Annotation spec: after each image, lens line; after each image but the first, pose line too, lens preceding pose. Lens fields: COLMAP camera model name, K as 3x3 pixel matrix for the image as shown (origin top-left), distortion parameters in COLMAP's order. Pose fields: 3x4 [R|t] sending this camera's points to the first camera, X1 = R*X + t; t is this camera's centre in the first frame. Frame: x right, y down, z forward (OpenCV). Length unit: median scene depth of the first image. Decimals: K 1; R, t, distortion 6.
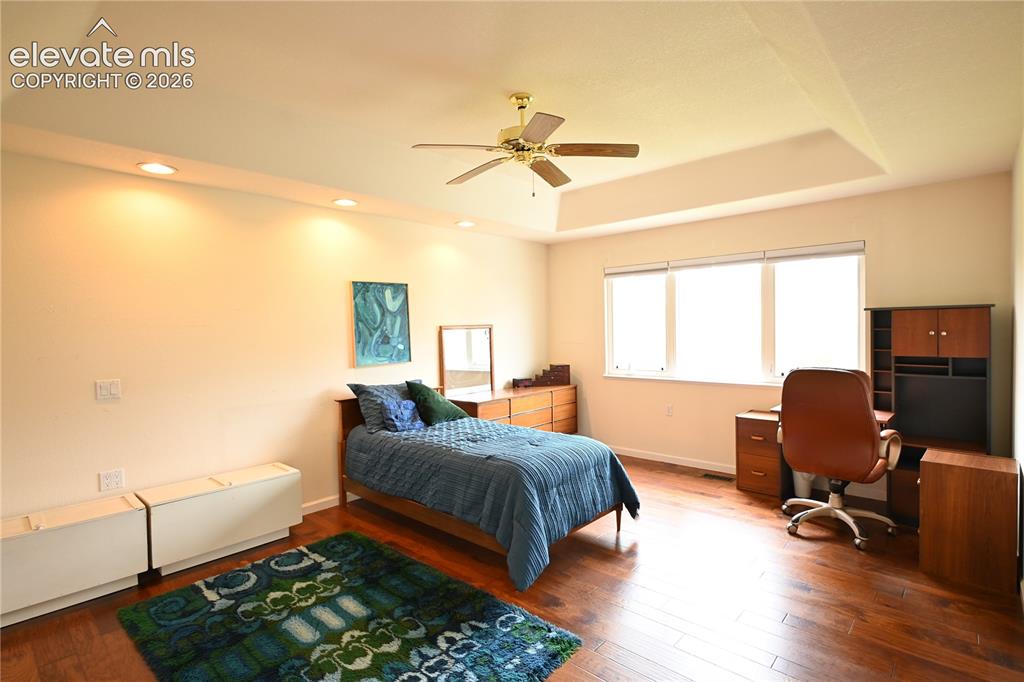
lens RADIAL K [[502.9, 0, 511.7], [0, 502.9, 339.8], [0, 0, 1]] dist [-0.007913, 0.005347]
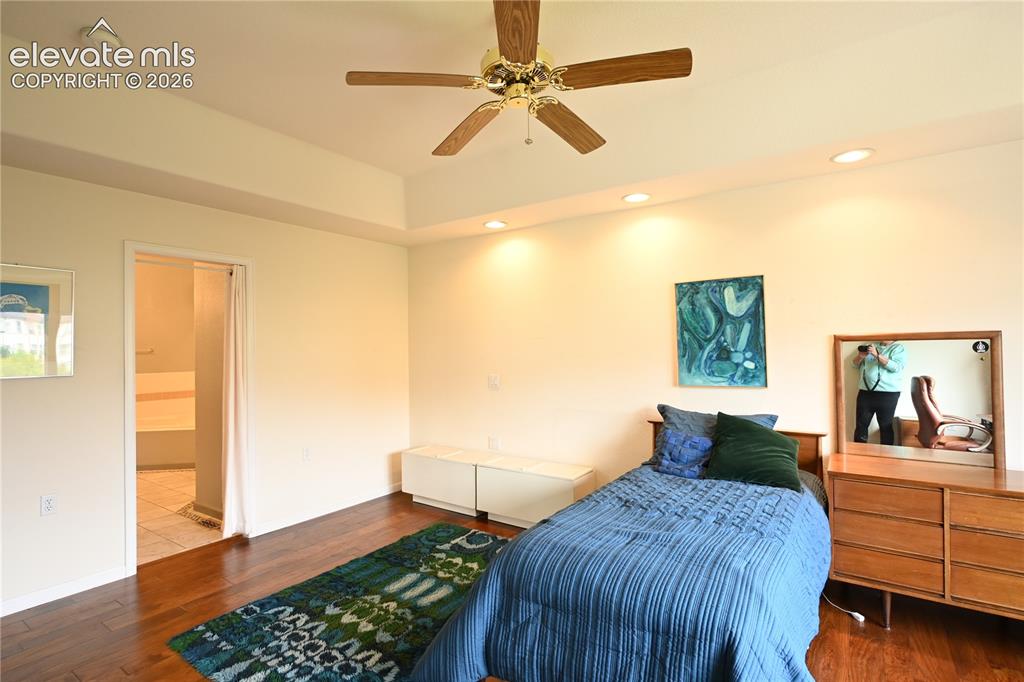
lens RADIAL K [[502.9, 0, 511.0], [0, 502.9, 341.6], [0, 0, 1]] dist [-0.007913, 0.005347]
pose [[0.130284, 0.011495, -0.991410, 0.464143], [-0.014661, 0.999846, 0.009667, -0.022345], [0.991368, 0.013276, 0.130432, 0.596576]]
